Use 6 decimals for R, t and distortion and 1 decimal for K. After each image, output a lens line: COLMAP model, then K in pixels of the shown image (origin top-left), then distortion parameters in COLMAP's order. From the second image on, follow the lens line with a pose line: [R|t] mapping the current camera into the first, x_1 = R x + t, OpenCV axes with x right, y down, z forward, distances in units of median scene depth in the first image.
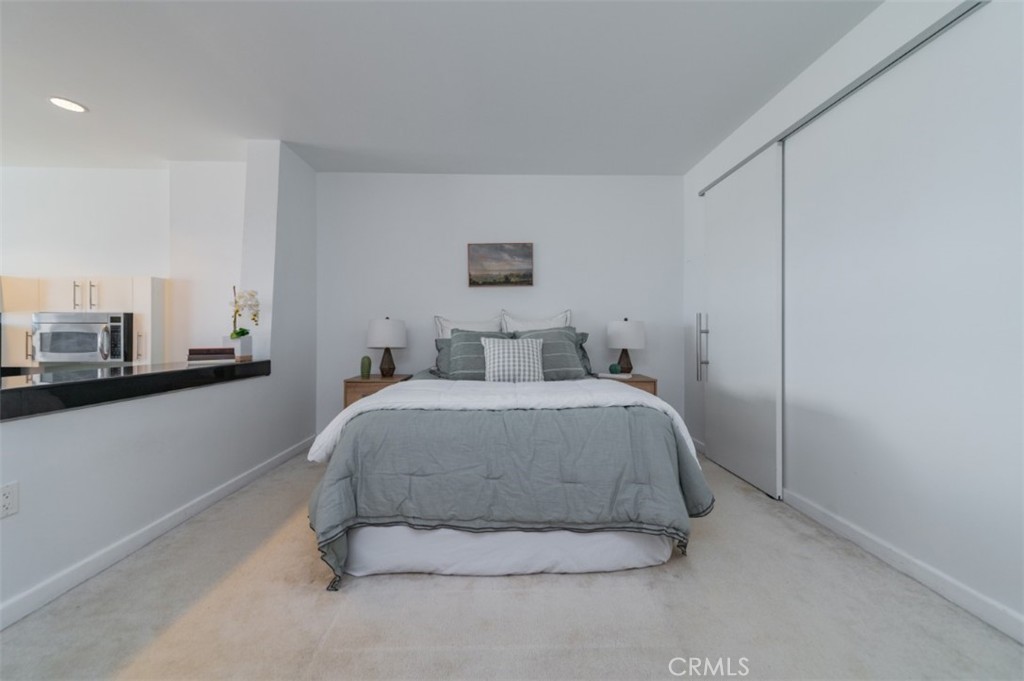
lens RADIAL K [[407.5, 0, 507.3], [0, 407.5, 335.6], [0, 0, 1]] dist [0.015632, -0.003268]
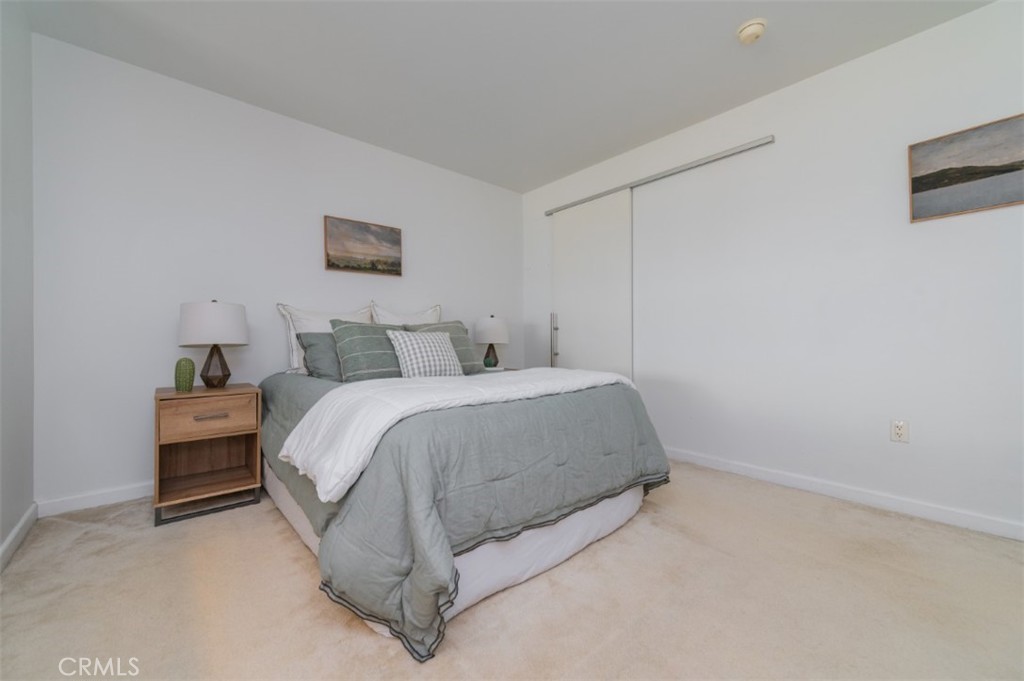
lens RADIAL K [[407.5, 0, 508.7], [0, 407.5, 342.3], [0, 0, 1]] dist [0.015632, -0.003268]
pose [[0.755209, -0.005018, 0.655465, -0.422512], [0.005554, 0.999984, 0.001257, 0.030022], [-0.655460, 0.002691, 0.755225, 0.188260]]
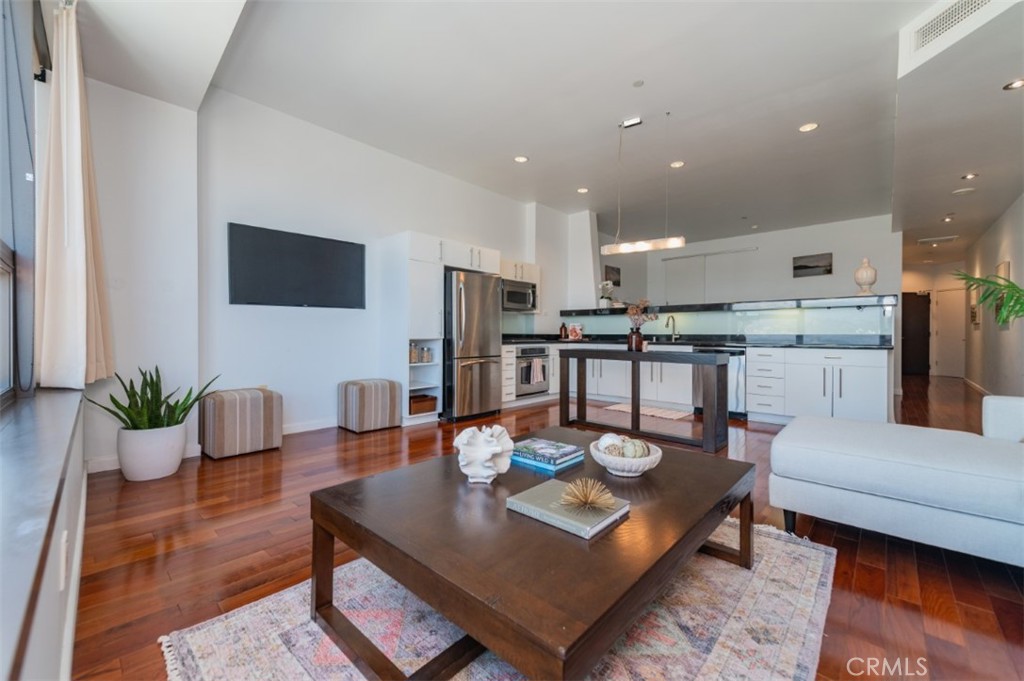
lens RADIAL K [[407.5, 0, 509.4], [0, 407.5, 339.9], [0, 0, 1]] dist [0.015632, -0.003268]
pose [[0.676880, -0.010500, 0.736018, -2.543527], [0.000389, 0.999903, 0.013906, 0.184819], [-0.736093, -0.009126, 0.676819, -0.163153]]
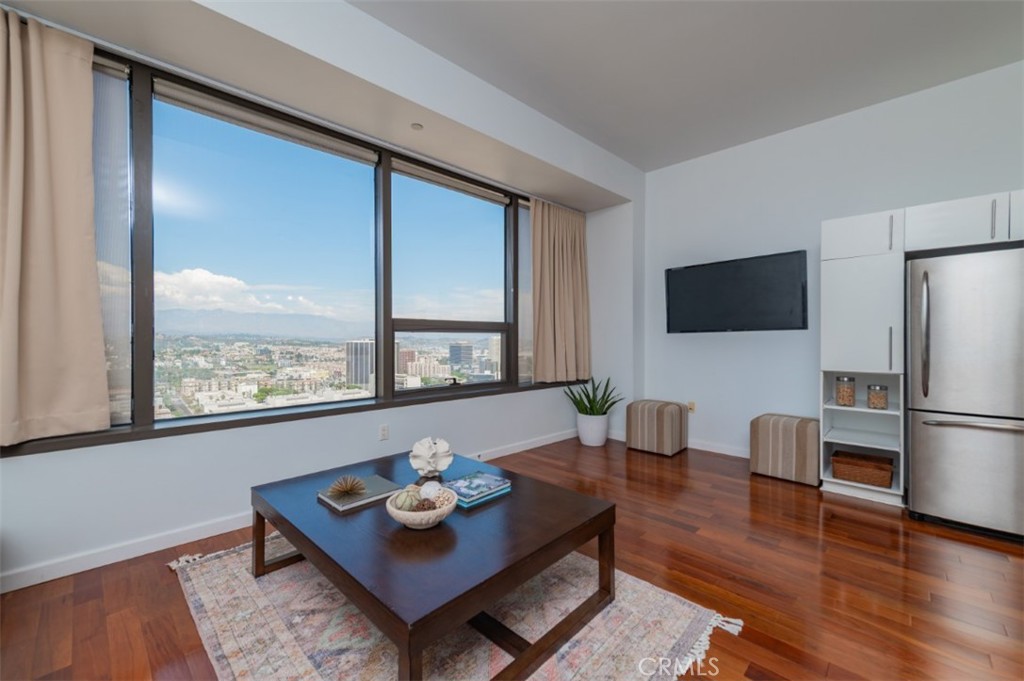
lens RADIAL K [[407.5, 0, 522.3], [0, 407.5, 343.2], [0, 0, 1]] dist [0.015632, -0.003268]
pose [[0.733006, 0.002861, -0.680216, -1.628845], [0.000562, 0.999988, 0.004811, 0.129146], [0.680221, -0.003909, 0.732996, -0.216733]]
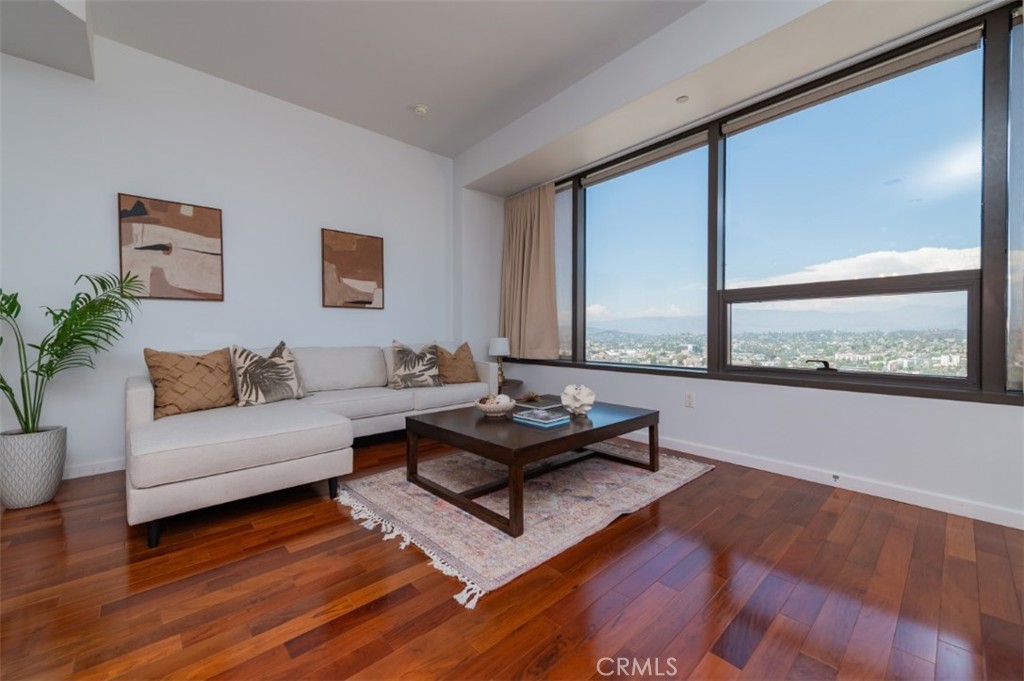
lens RADIAL K [[407.5, 0, 505.9], [0, 407.5, 332.9], [0, 0, 1]] dist [0.015632, -0.003268]
pose [[-0.738695, -0.004444, -0.674025, -1.498144], [-0.003977, 0.999990, -0.002235, 0.184428], [0.674028, 0.001030, -0.738705, 0.742231]]
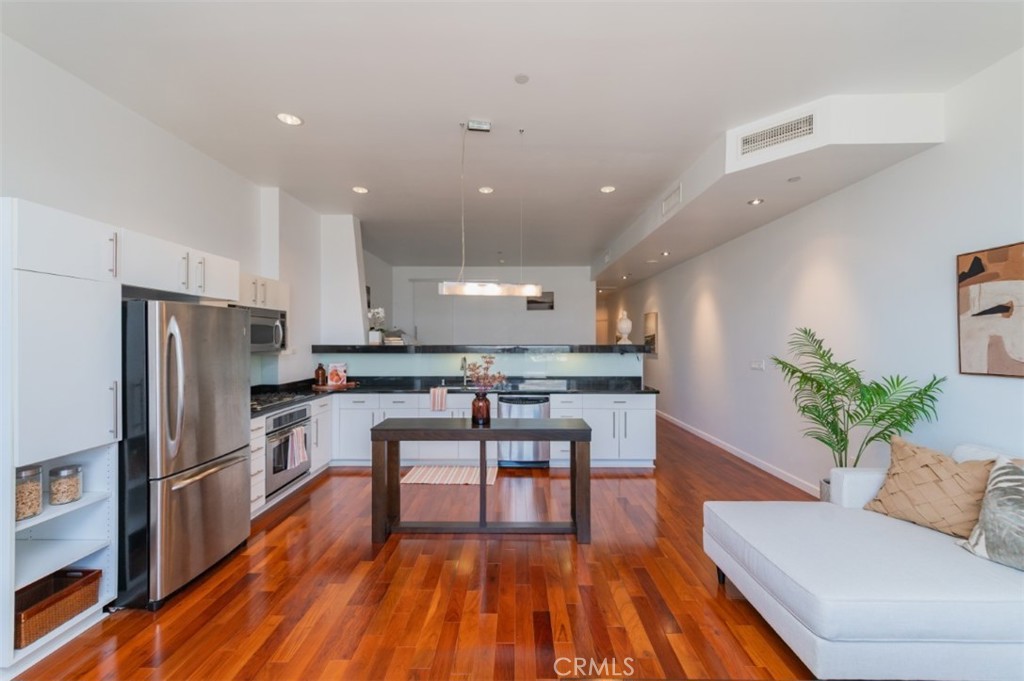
lens RADIAL K [[407.5, 0, 516.0], [0, 407.5, 340.6], [0, 0, 1]] dist [0.015632, -0.003268]
pose [[0.004490, -0.006313, 0.999970, -2.318977], [0.002027, 0.999978, 0.006304, 0.029656], [-0.999988, 0.001998, 0.004503, 0.331047]]
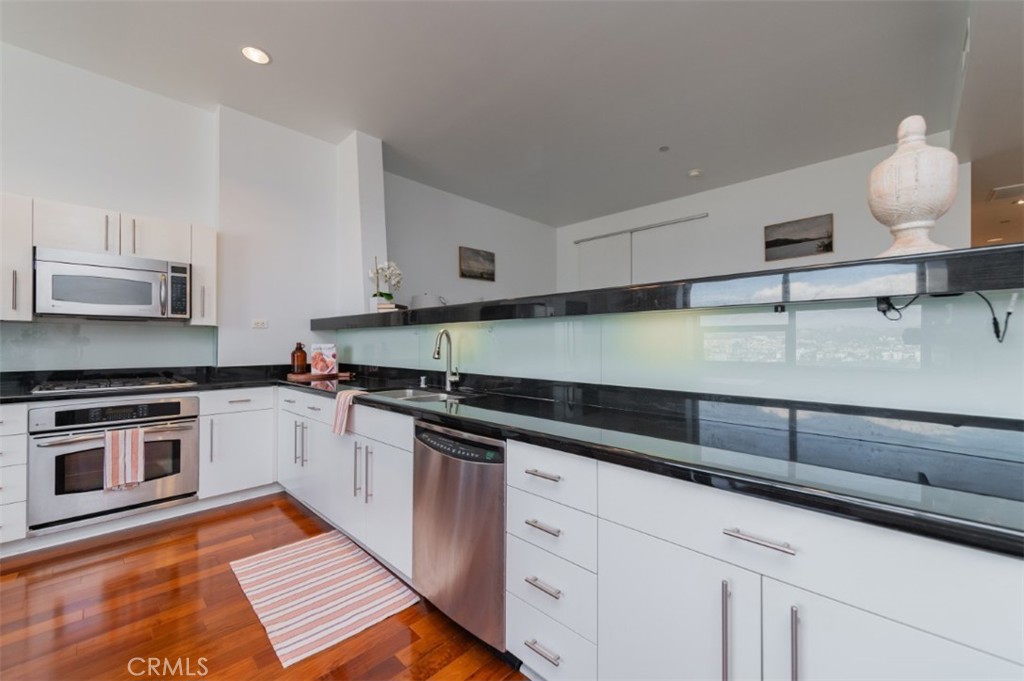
lens RADIAL K [[407.5, 0, 506.0], [0, 407.5, 341.8], [0, 0, 1]] dist [0.015632, -0.003268]
pose [[0.705171, 0.001311, 0.709036, -1.165337], [0.001377, 0.999994, -0.003218, 0.125820], [-0.709036, 0.003246, 0.705164, -0.107298]]
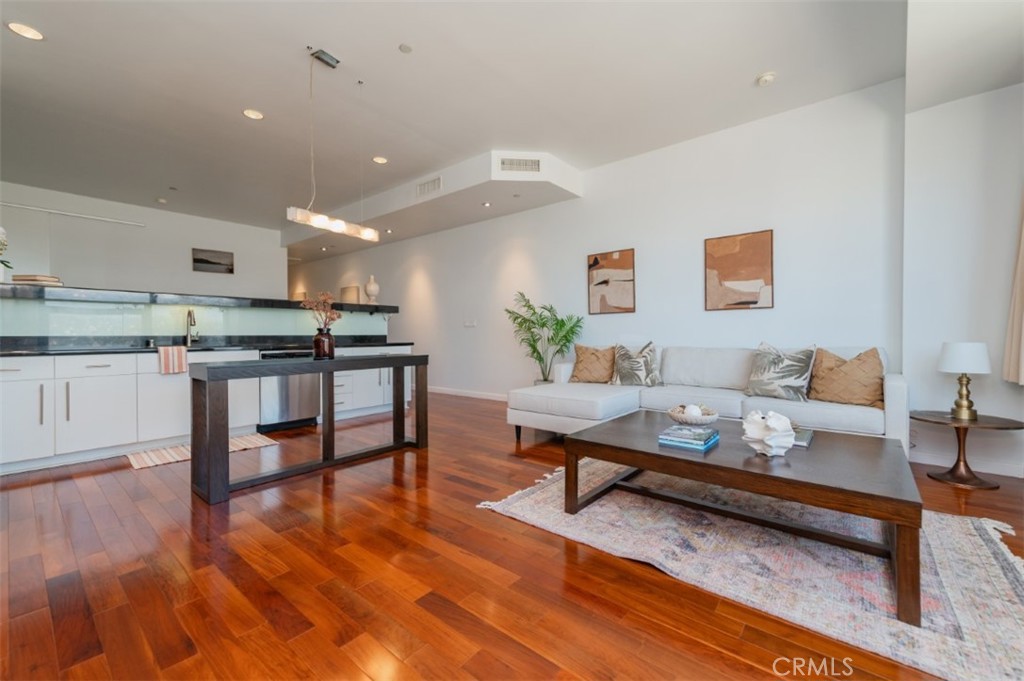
lens RADIAL K [[407.5, 0, 522.8], [0, 407.5, 335.5], [0, 0, 1]] dist [0.015632, -0.003268]
pose [[-0.780044, -0.003994, 0.625712, -2.309118], [0.001367, 0.999966, 0.008087, 0.175307], [-0.625724, 0.007164, -0.780012, 0.899739]]
